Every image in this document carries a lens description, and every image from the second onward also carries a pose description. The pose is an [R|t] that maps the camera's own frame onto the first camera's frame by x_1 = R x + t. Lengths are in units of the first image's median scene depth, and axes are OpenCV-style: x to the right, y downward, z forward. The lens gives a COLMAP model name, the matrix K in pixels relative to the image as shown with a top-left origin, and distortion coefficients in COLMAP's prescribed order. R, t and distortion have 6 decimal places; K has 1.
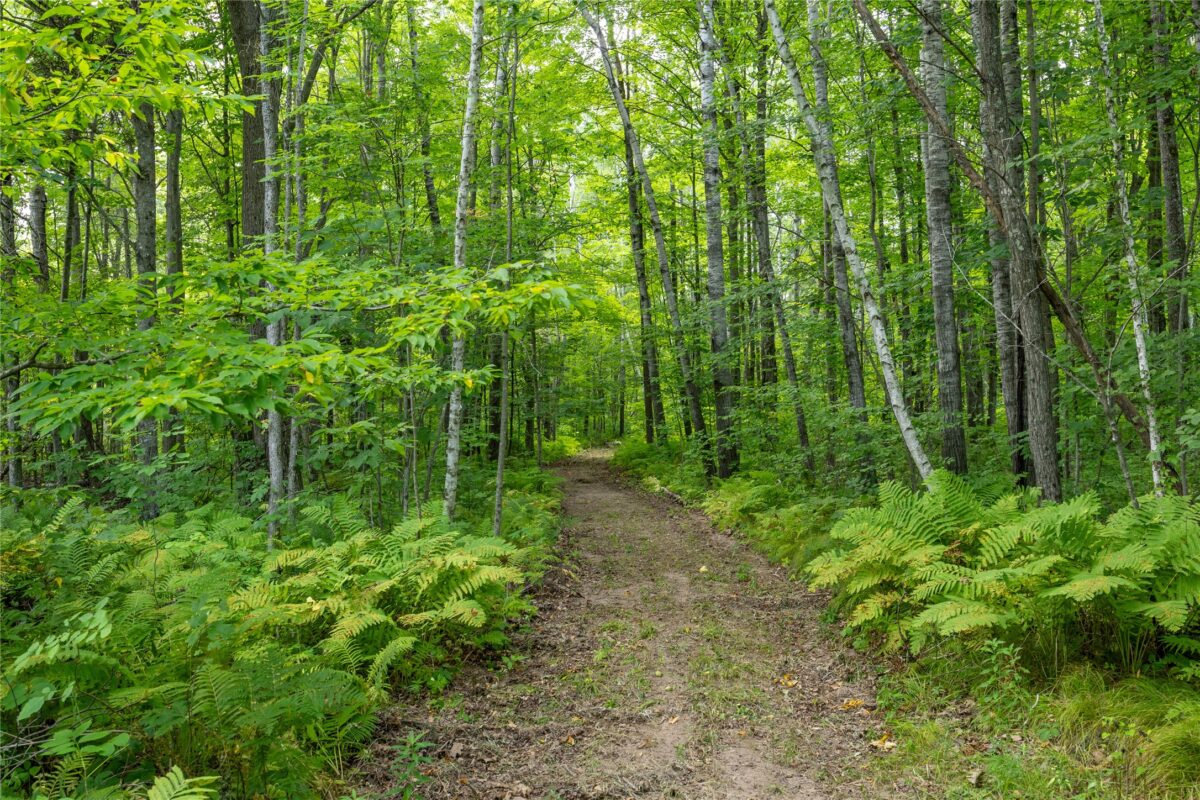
lens RADIAL K [[1152.7, 0, 598.5], [0, 1152.7, 400.3], [0, 0, 1]] dist [-0.000478, 0.000000]
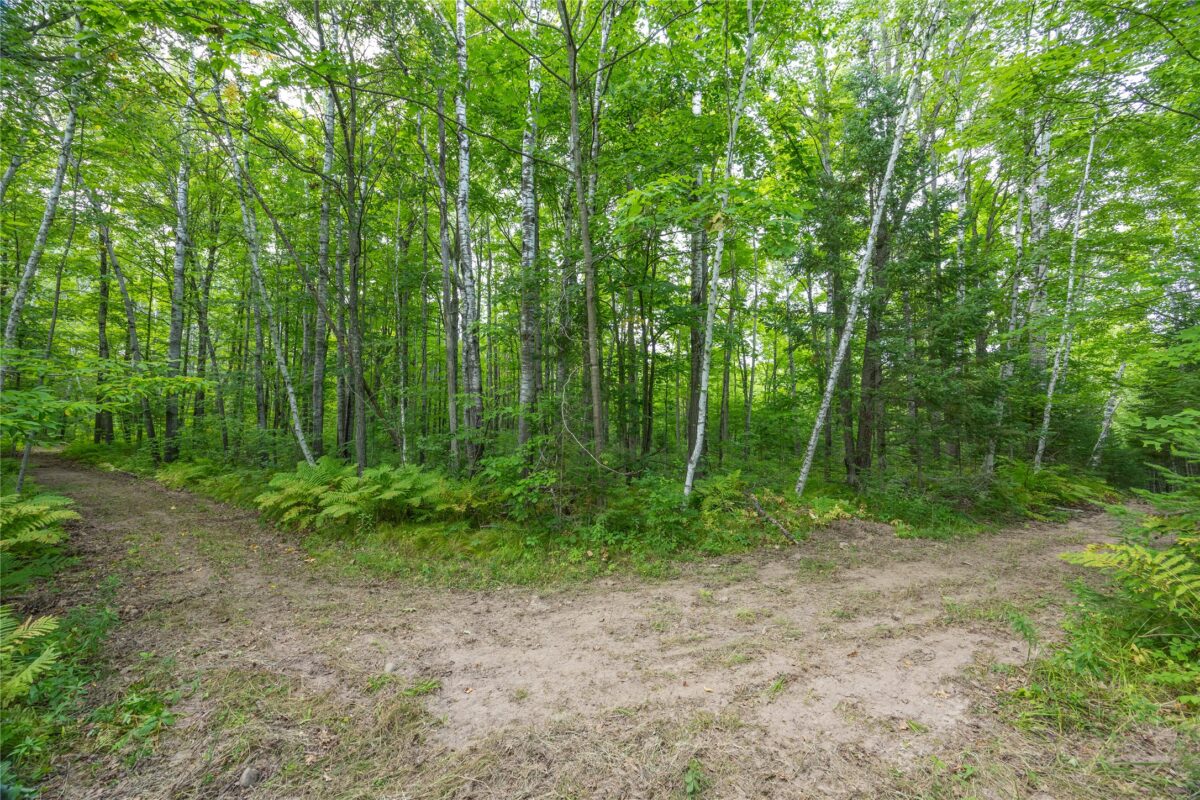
lens RADIAL K [[483.4, 0, 599.8], [0, 483.4, 398.3], [0, 0, 1]] dist [-0.001036, -0.000141]
pose [[0.639950, 0.084829, 0.763720, -0.147805], [-0.037868, 0.996162, -0.078917, -0.006754], [-0.767483, 0.021583, 0.640706, -0.163953]]
